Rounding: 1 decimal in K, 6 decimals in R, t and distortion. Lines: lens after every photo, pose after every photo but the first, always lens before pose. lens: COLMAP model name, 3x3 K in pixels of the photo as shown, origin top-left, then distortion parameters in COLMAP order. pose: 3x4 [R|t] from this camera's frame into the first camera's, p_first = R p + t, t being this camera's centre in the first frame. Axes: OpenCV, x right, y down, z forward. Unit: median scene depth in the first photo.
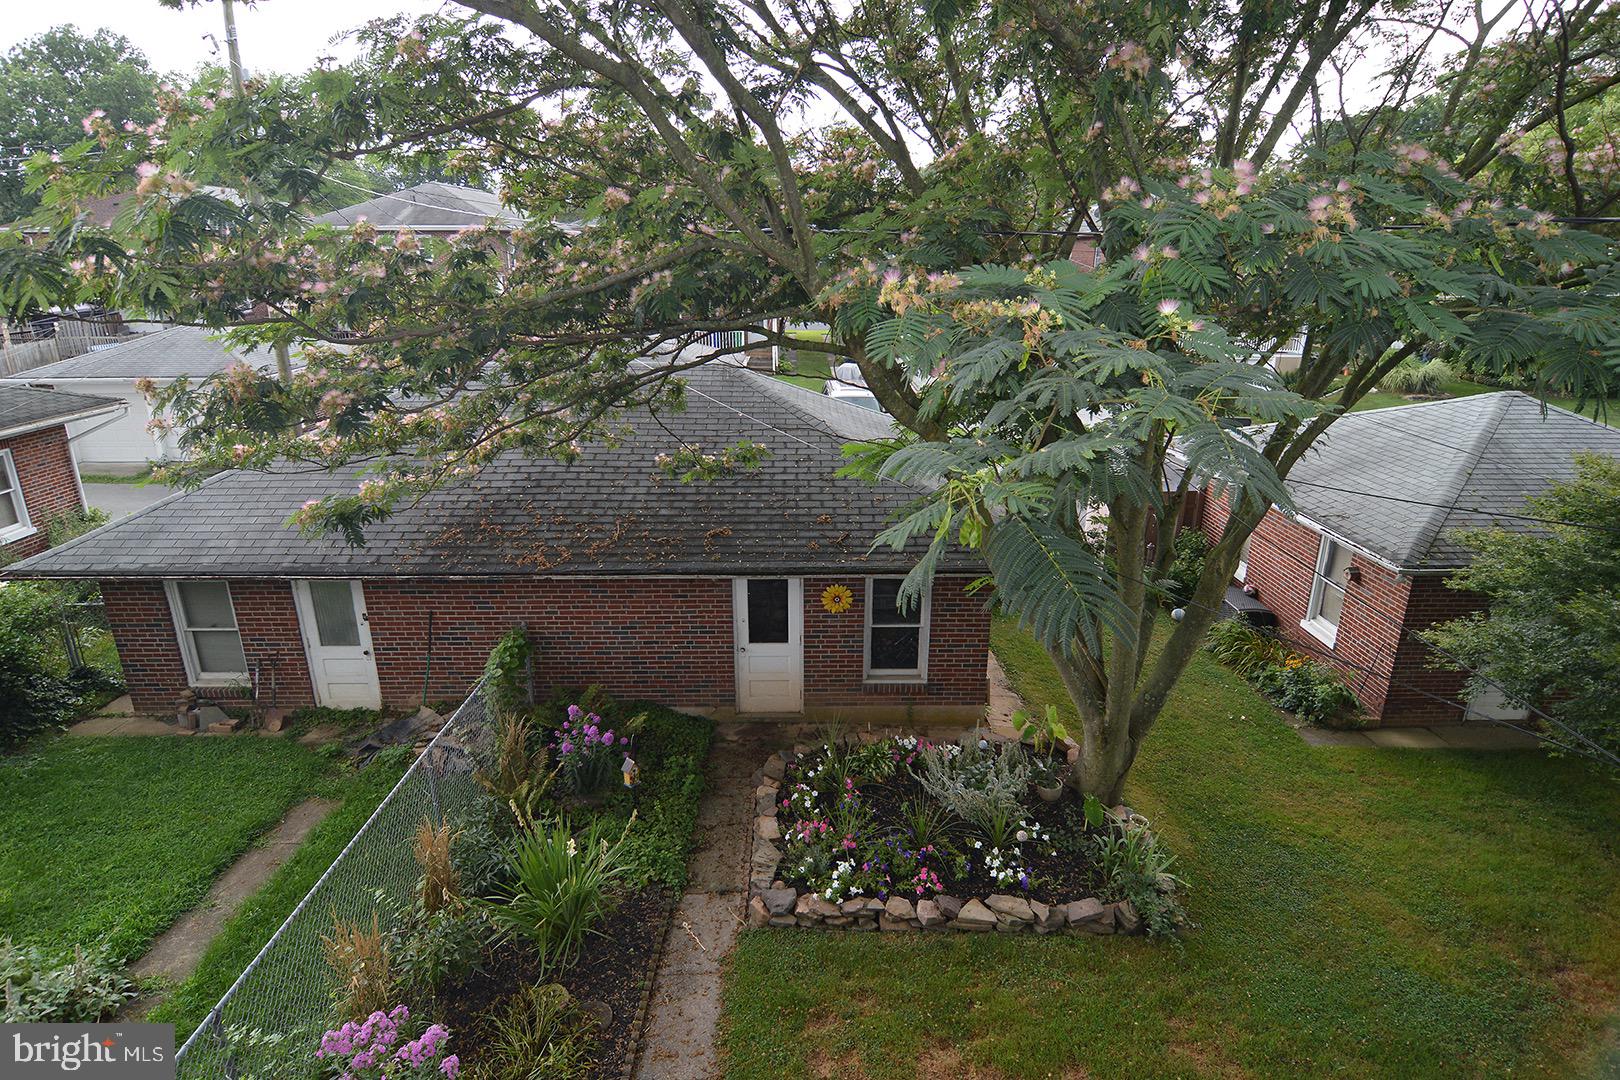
lens RADIAL K [[879.4, 0, 807.3], [0, 879.4, 544.1], [0, 0, 1]] dist [-0.015744, -0.001691]
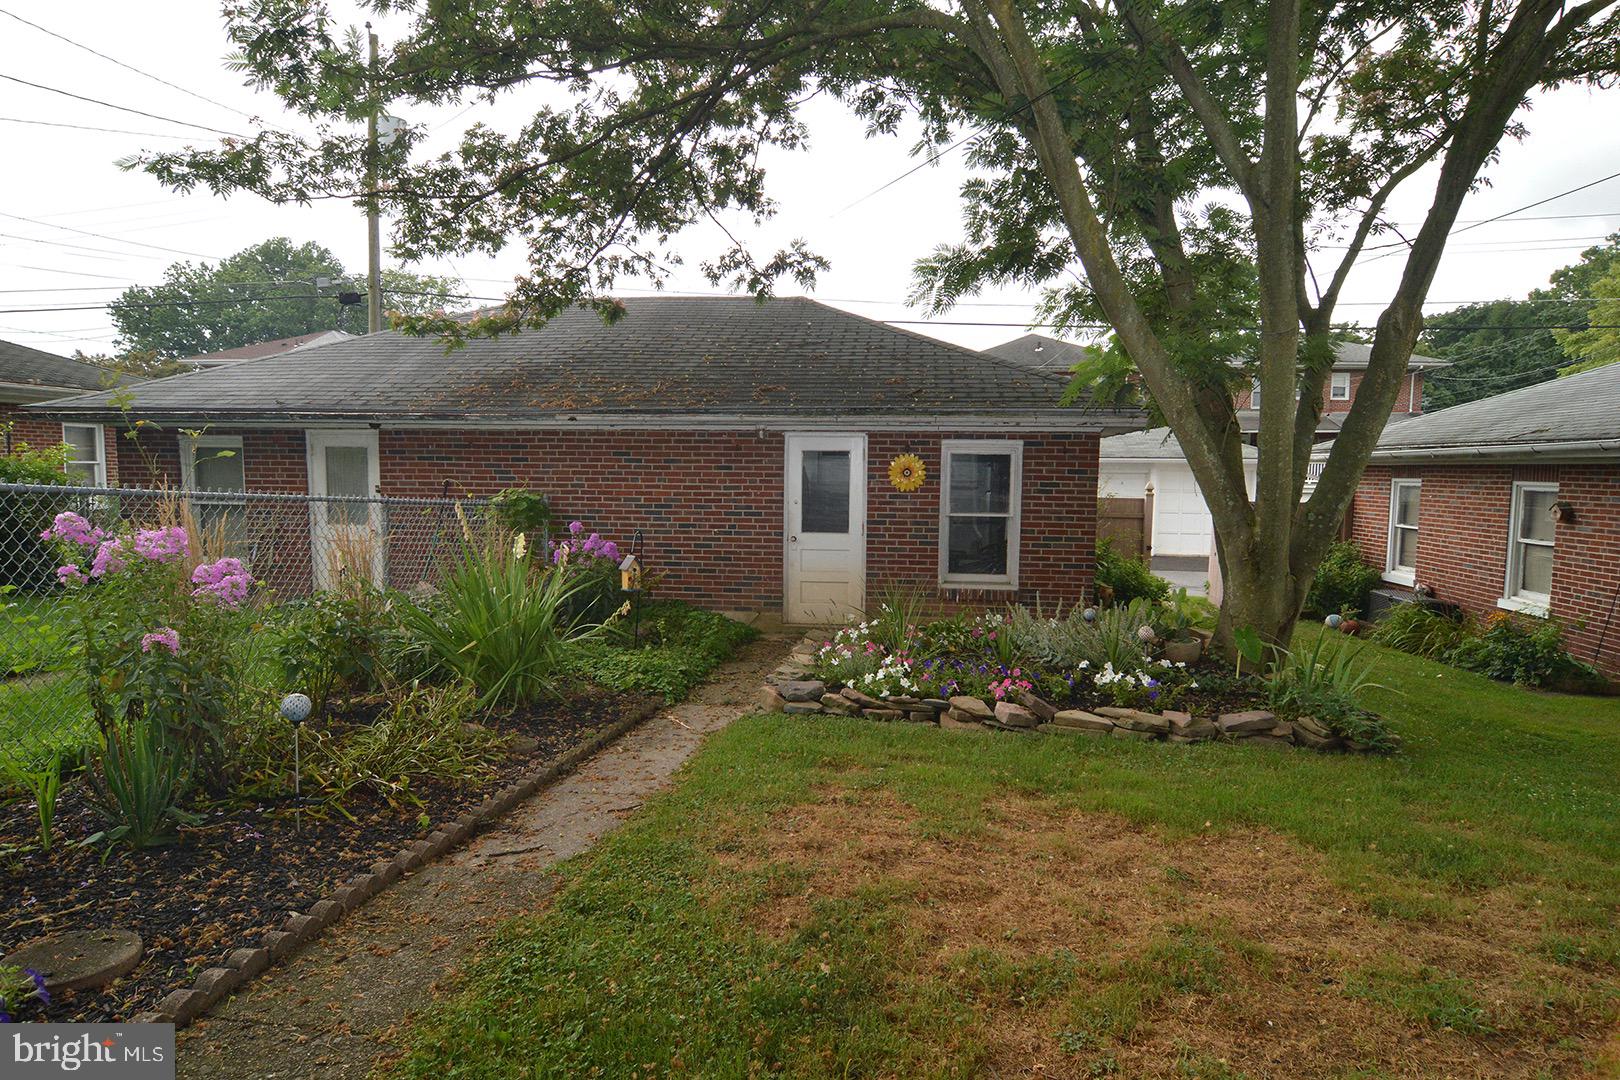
lens RADIAL K [[879.4, 0, 807.3], [0, 879.4, 544.1], [0, 0, 1]] dist [-0.015744, -0.001691]
pose [[0.992719, 0.021443, -0.118531, 0.039876], [-0.047835, 0.973287, -0.224553, 0.318448], [0.110549, 0.228588, 0.967226, 0.192186]]
